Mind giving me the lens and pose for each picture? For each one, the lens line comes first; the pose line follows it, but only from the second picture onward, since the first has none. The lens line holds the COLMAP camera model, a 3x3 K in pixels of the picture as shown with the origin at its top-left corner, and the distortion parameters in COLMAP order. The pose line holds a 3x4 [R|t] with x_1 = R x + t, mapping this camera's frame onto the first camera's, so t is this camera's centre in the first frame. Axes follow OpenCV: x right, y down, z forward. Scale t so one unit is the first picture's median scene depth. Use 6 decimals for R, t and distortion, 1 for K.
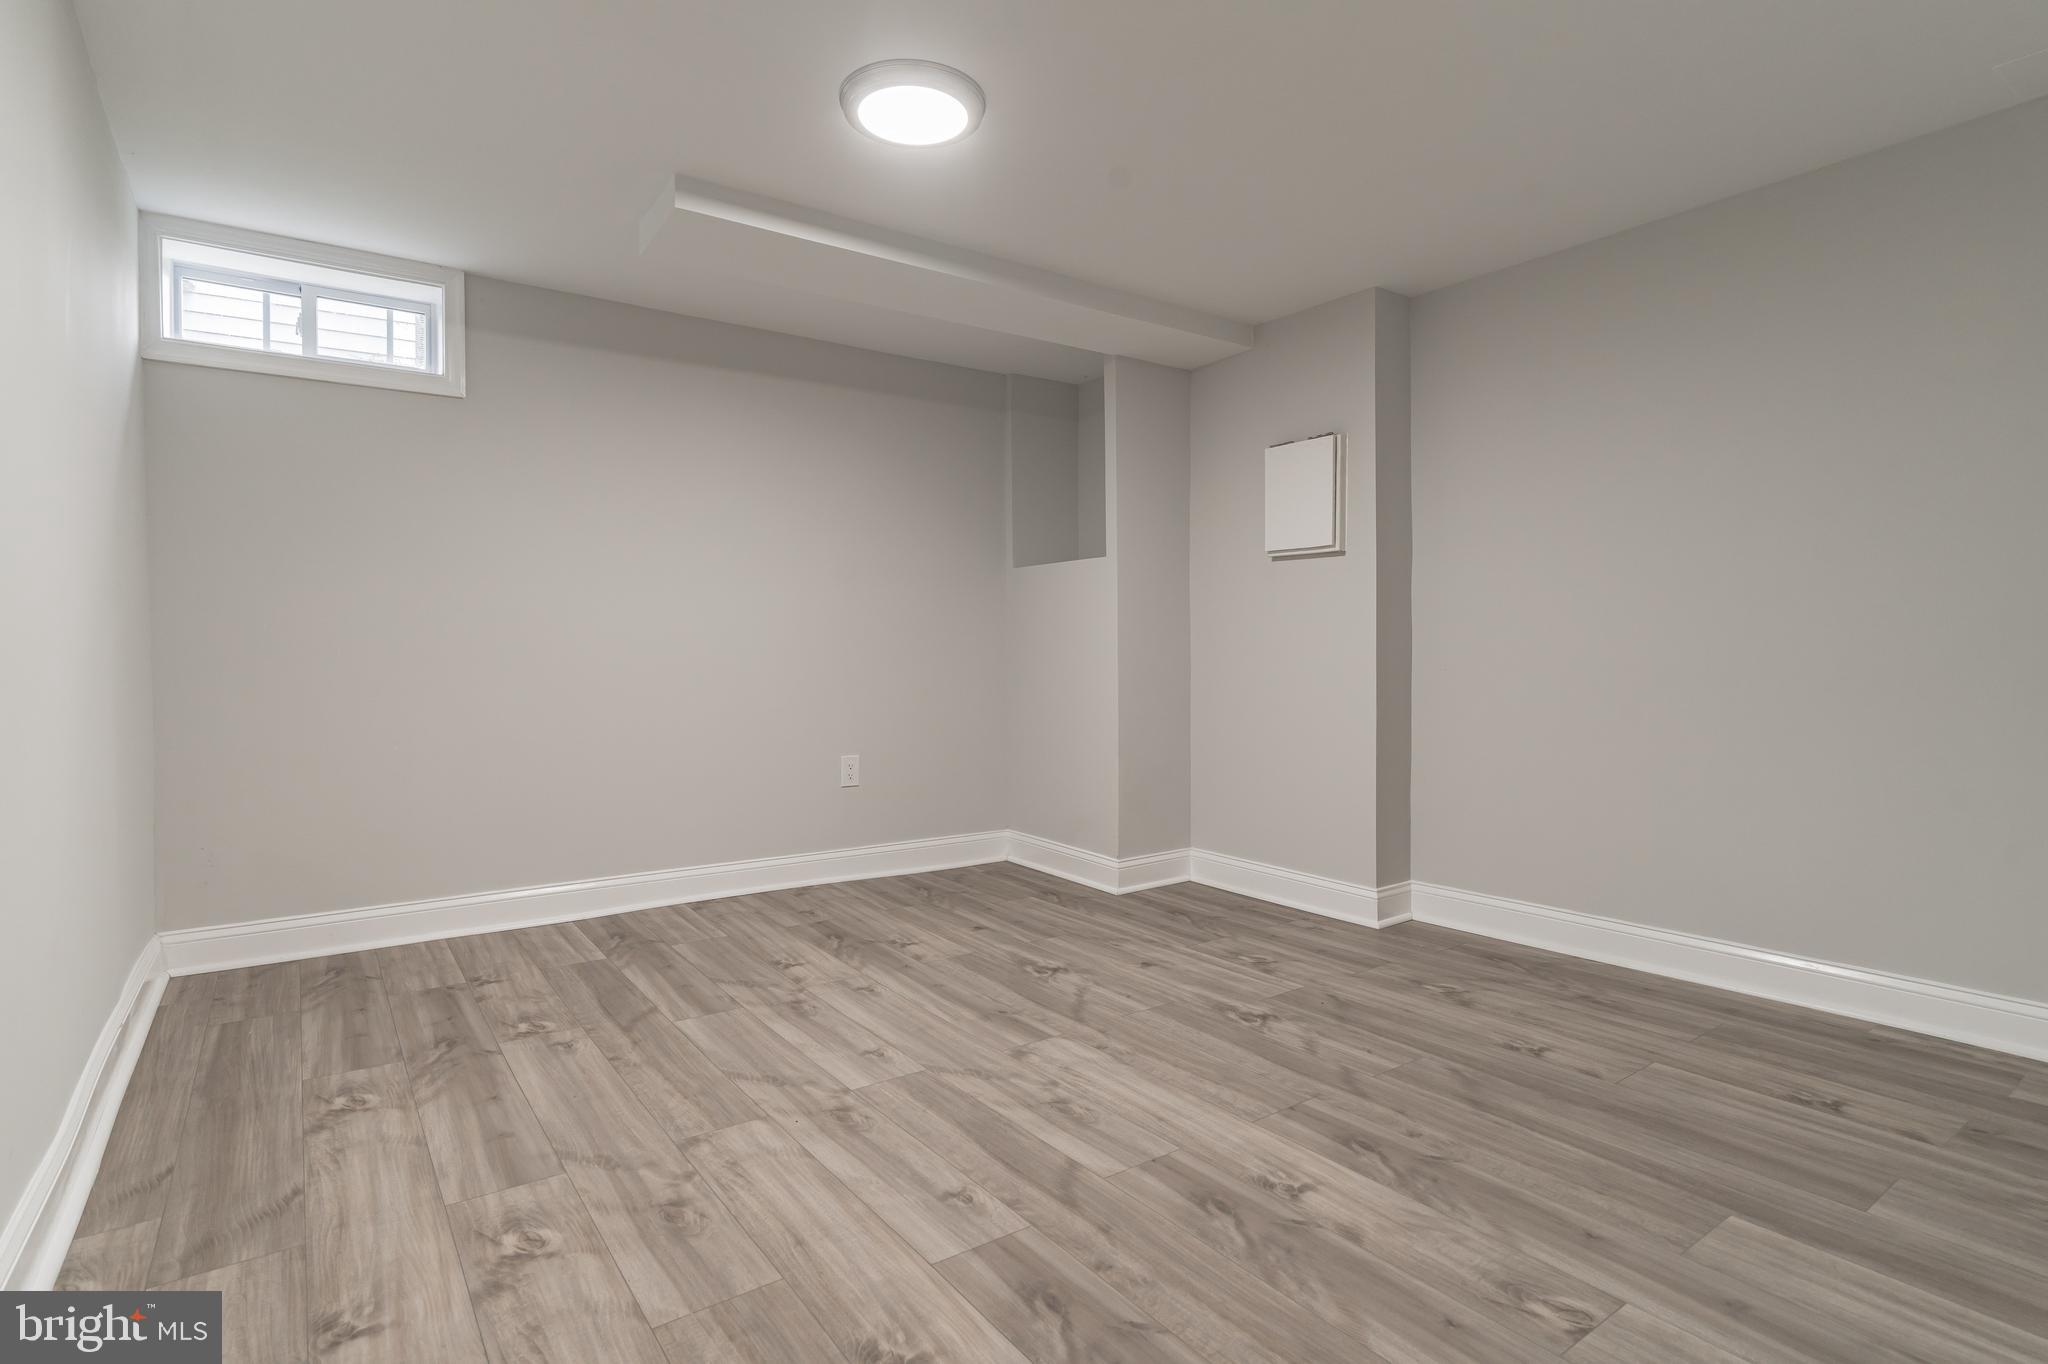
lens RADIAL K [[1006.8, 0, 1022.3], [0, 1006.8, 674.0], [0, 0, 1]] dist [-0.002783, 0.000873]
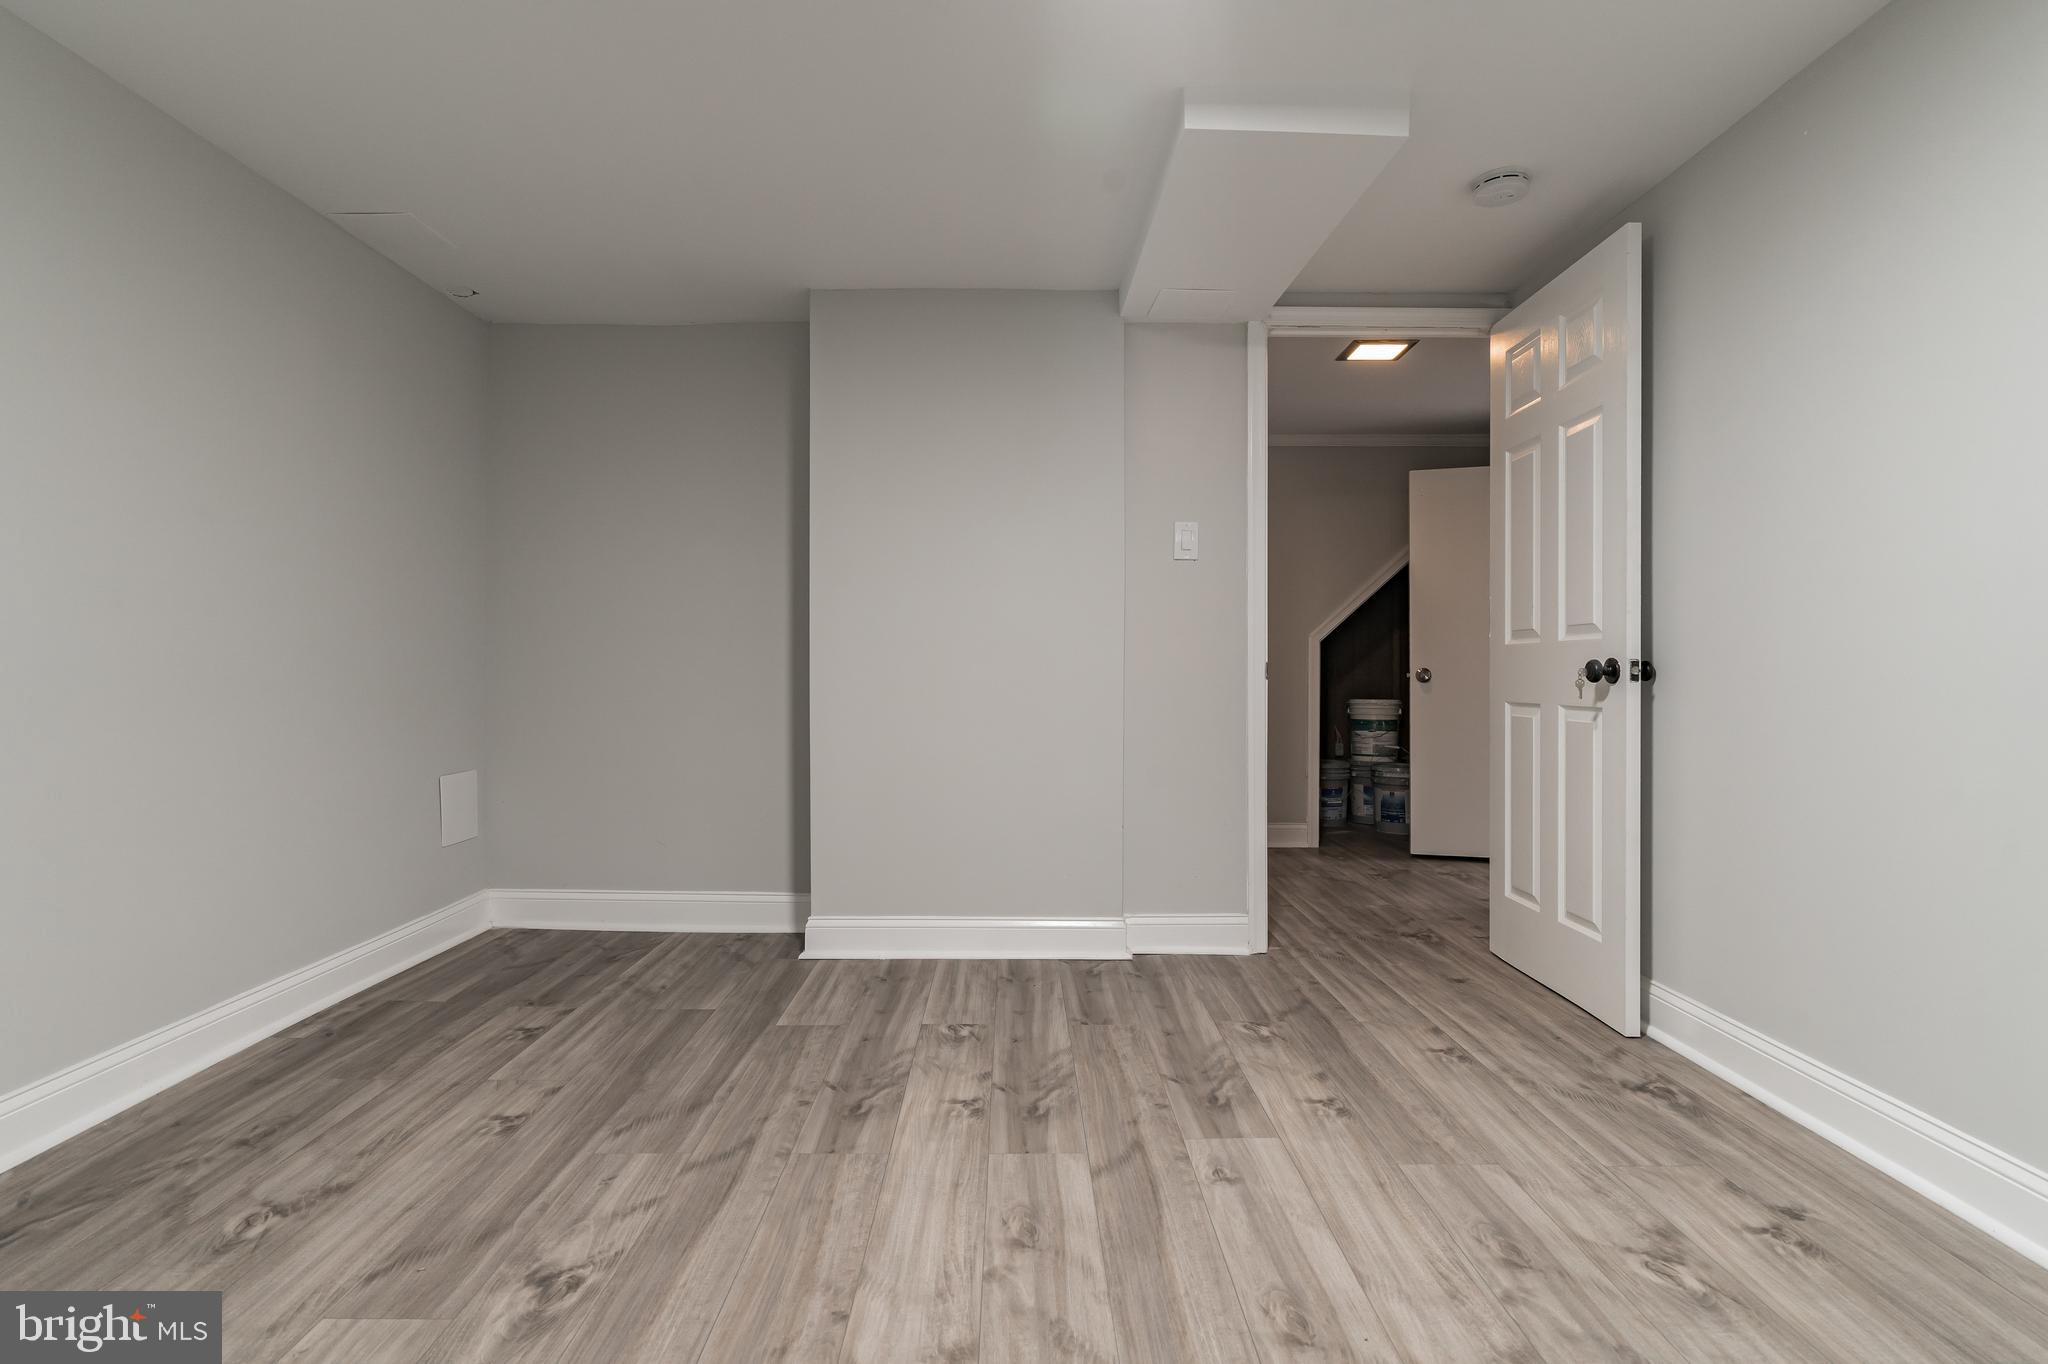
lens RADIAL K [[1006.8, 0, 1030.4], [0, 1006.8, 670.3], [0, 0, 1]] dist [-0.002783, 0.000873]
pose [[-0.819614, 0.002003, 0.572912, -0.471654], [0.016011, 0.999683, 0.019411, -0.036883], [-0.572692, 0.025082, -0.819387, 1.841991]]
